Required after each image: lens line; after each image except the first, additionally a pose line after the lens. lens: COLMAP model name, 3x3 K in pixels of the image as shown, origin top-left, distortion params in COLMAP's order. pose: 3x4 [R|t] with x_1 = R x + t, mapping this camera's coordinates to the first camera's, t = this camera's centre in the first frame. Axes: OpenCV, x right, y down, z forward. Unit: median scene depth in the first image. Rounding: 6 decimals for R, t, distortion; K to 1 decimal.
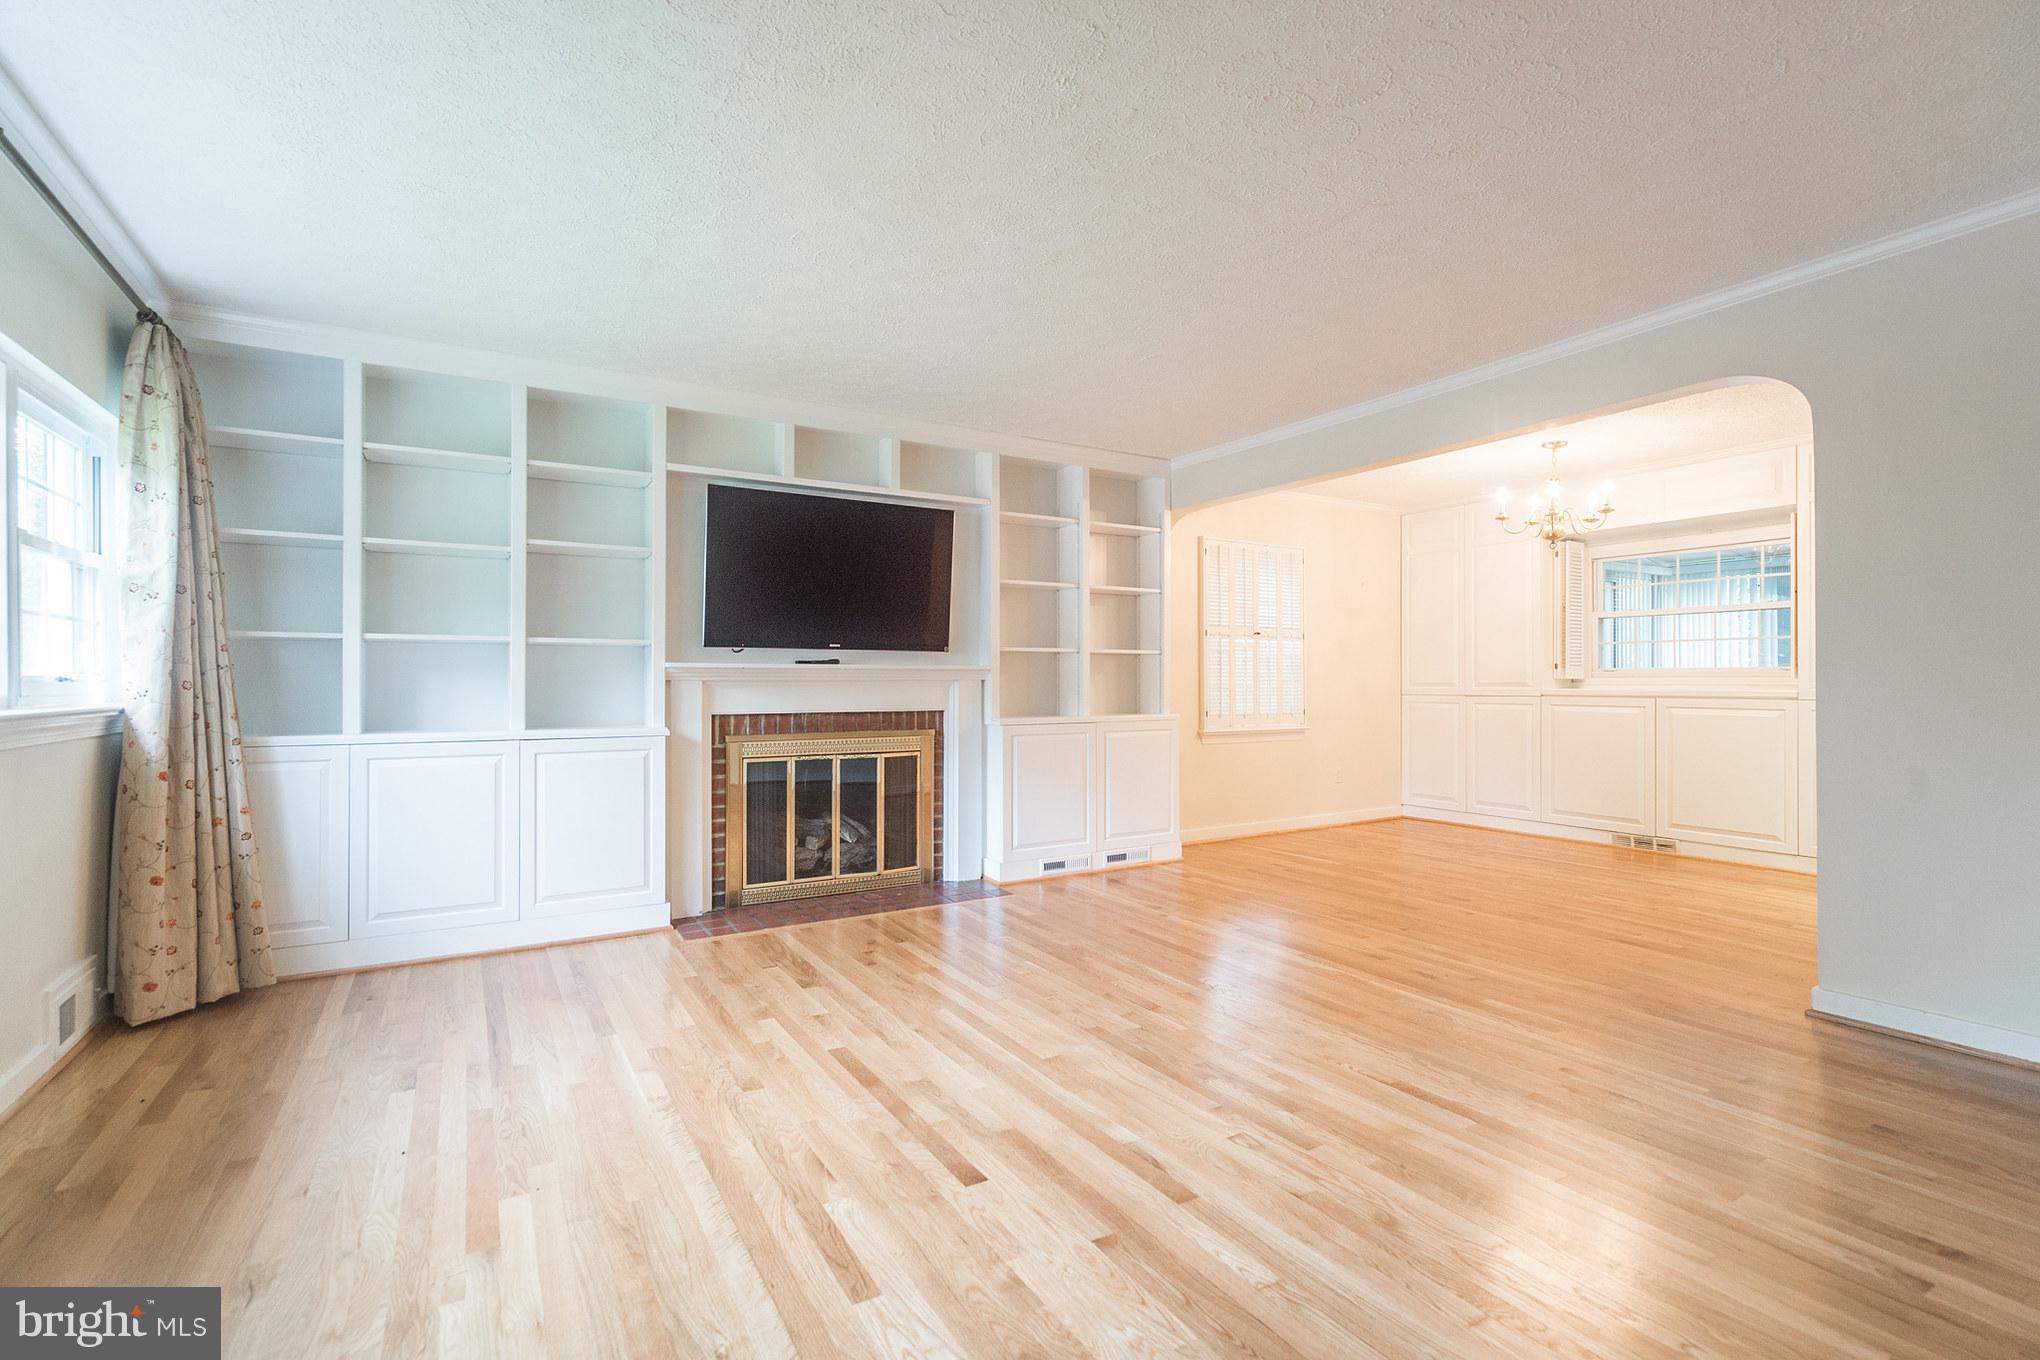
lens RADIAL K [[905.3, 0, 1020.0], [0, 905.3, 680.0], [0, 0, 1]] dist [-0.012625, 0.000133]
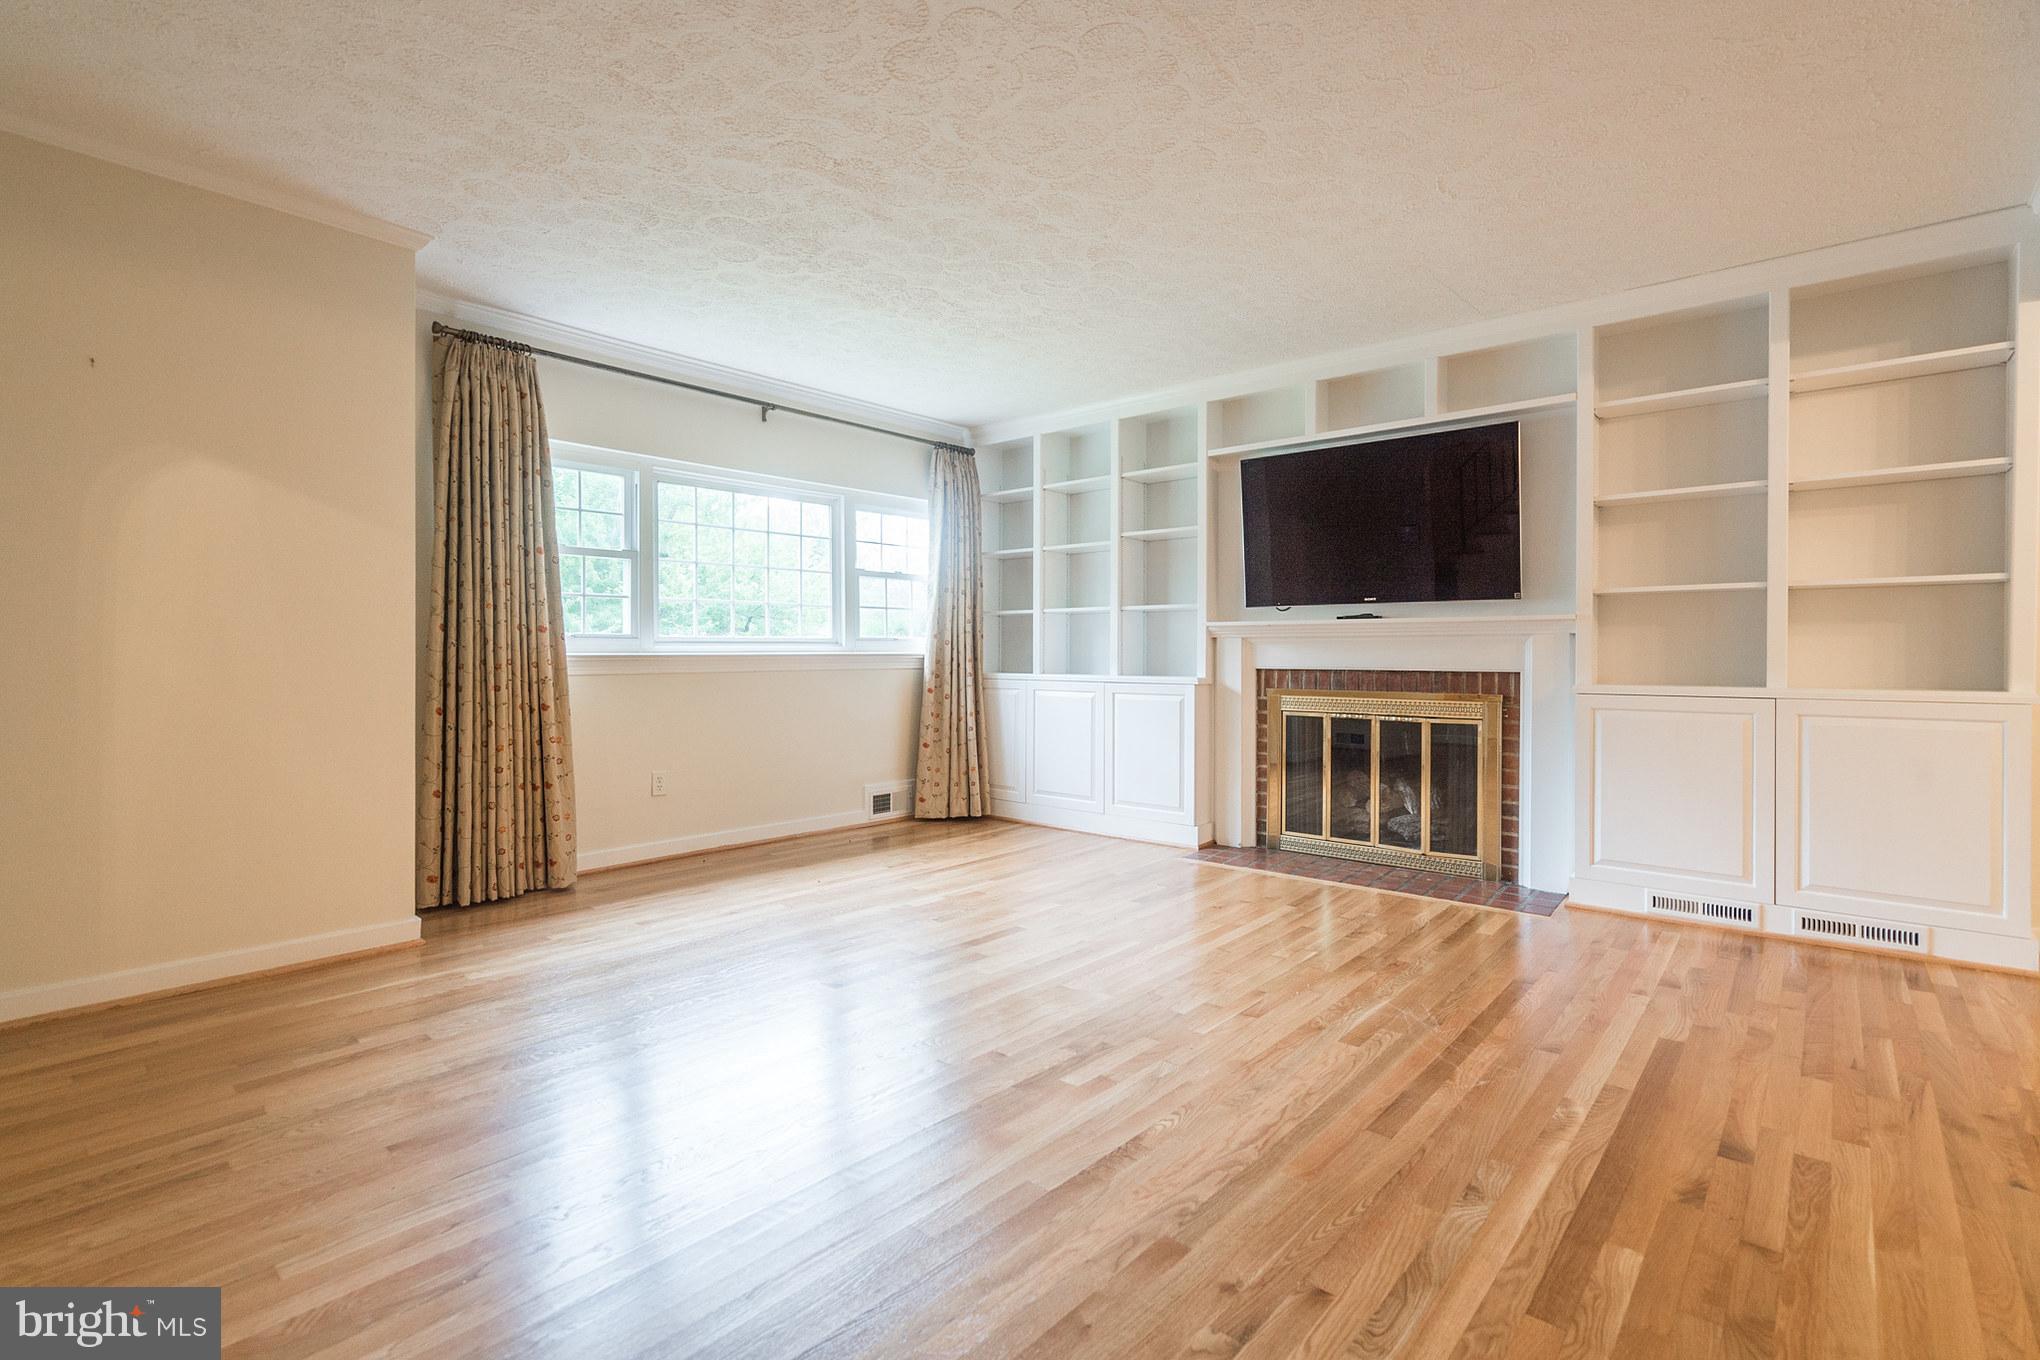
lens RADIAL K [[946.8, 0, 1024.3], [0, 946.8, 655.2], [0, 0, 1]] dist [-0.020102, 0.000431]
pose [[0.308291, 0.006417, -0.951271, 0.617240], [0.005262, 0.999950, 0.008450, 0.010004], [0.951278, -0.007611, 0.308242, 0.351931]]
